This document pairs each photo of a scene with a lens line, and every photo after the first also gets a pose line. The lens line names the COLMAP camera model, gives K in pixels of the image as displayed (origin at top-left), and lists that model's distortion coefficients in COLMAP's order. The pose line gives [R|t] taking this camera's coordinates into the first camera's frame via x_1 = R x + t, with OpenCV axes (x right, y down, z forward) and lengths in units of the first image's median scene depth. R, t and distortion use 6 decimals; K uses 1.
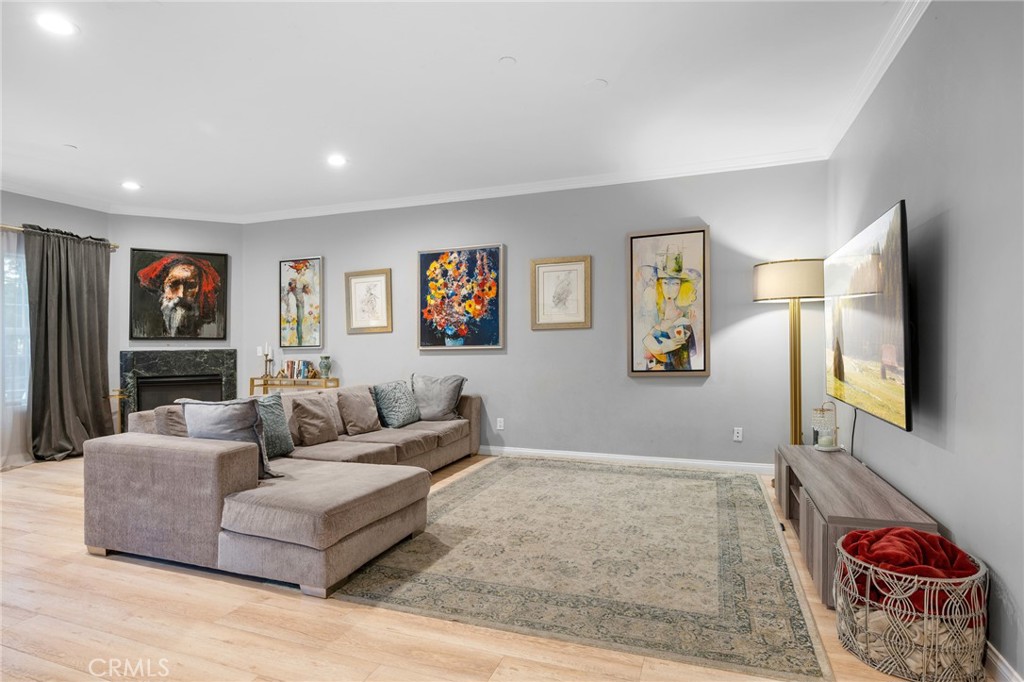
lens RADIAL K [[521.7, 0, 526.6], [0, 521.7, 334.3], [0, 0, 1]] dist [-0.001161, -0.001248]
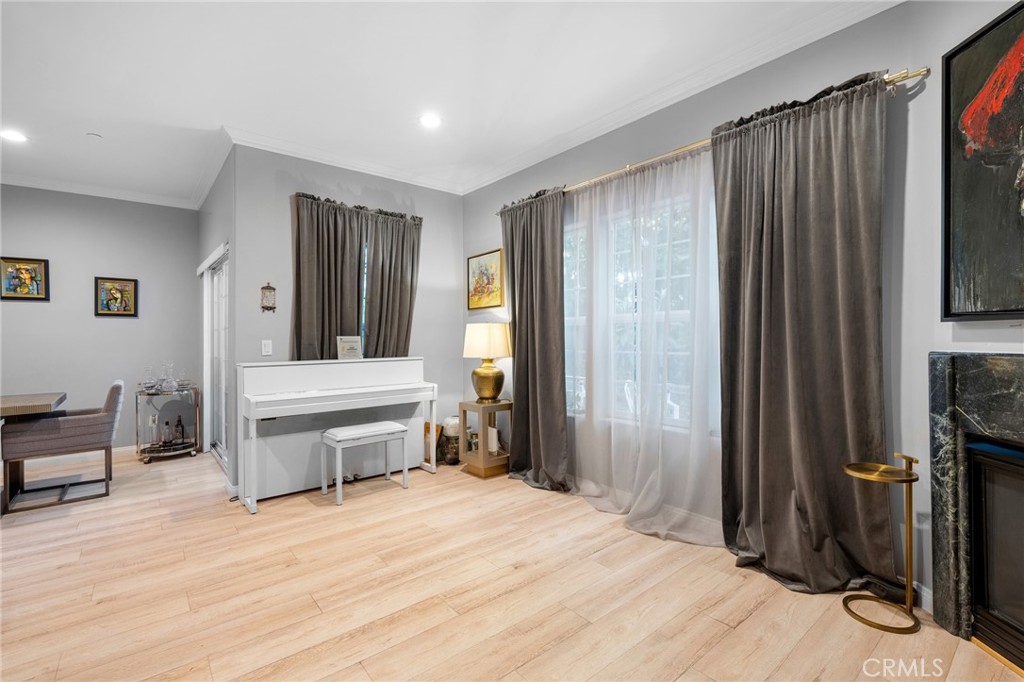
lens RADIAL K [[458.9, 0, 516.0], [0, 458.9, 338.5], [0, 0, 1]] dist [-0.001410, -0.000307]
pose [[-0.515086, 0.012235, -0.857051, -0.382032], [0.029662, 0.999554, -0.003557, 0.015938], [0.856625, -0.027254, -0.515219, 0.992443]]
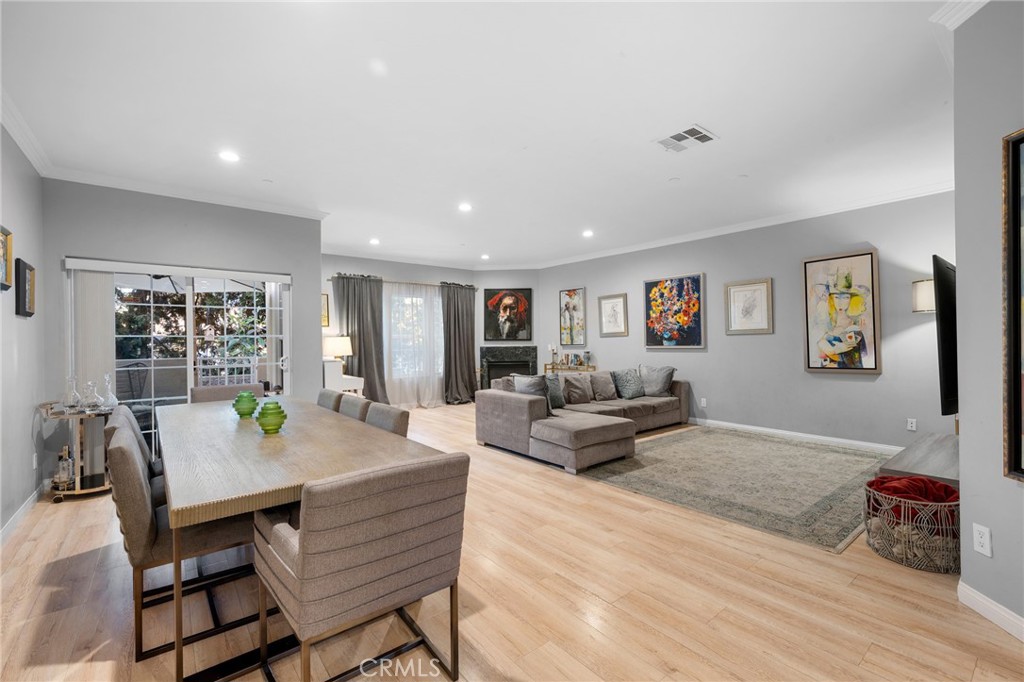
lens RADIAL K [[445.1, 0, 526.5], [0, 445.1, 314.2], [0, 0, 1]] dist [0.001359, 0.000130]
pose [[0.861635, -0.027752, -0.506770, 0.146653], [0.010626, 0.999271, -0.036656, -0.023827], [0.507418, 0.026200, 0.861302, -0.258157]]
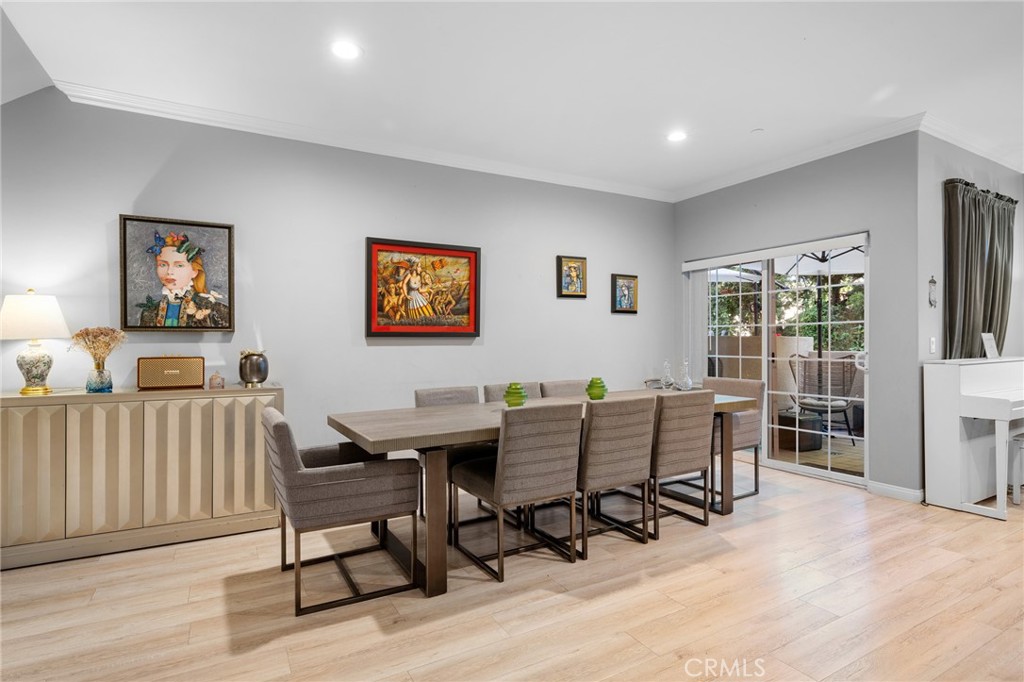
lens RADIAL K [[531.8, 0, 508.2], [0, 531.8, 328.9], [0, 0, 1]] dist [-0.003548, -0.000529]
pose [[-0.666819, -0.003059, -0.745214, 0.150568], [0.025579, 0.999308, -0.026990, -0.000623], [0.744781, -0.037060, -0.666279, 0.400704]]
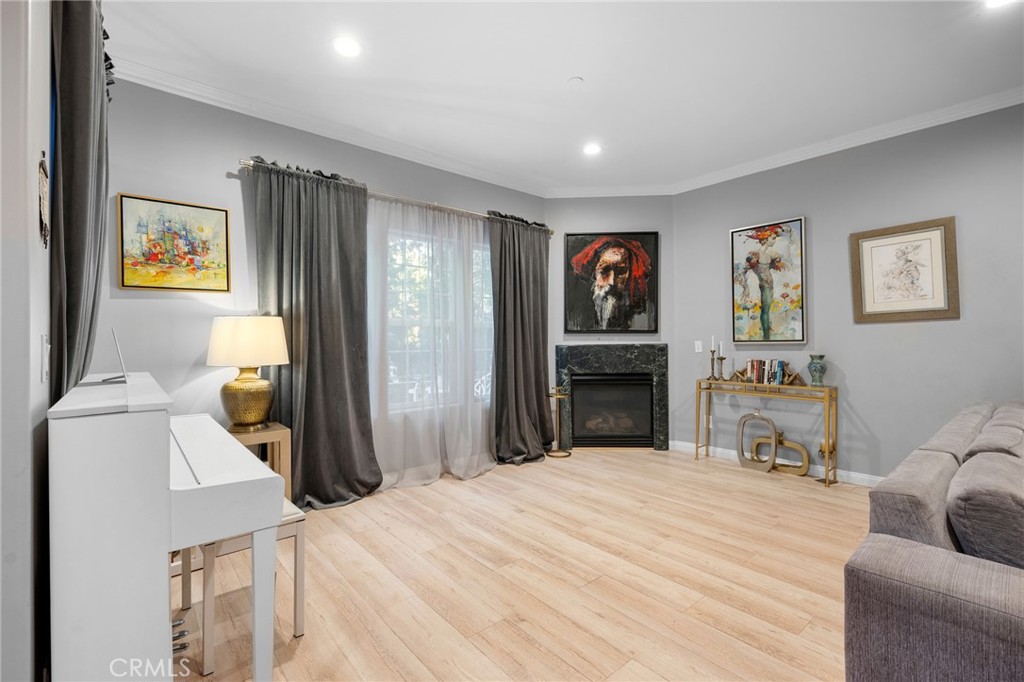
lens RADIAL K [[454.4, 0, 516.2], [0, 454.4, 337.3], [0, 0, 1]] dist [-0.001786, -0.000184]
pose [[0.866591, -0.000319, -0.499019, -0.474700], [0.008490, 0.999864, 0.014105, 0.006428], [0.498947, -0.016460, 0.866476, 0.285255]]
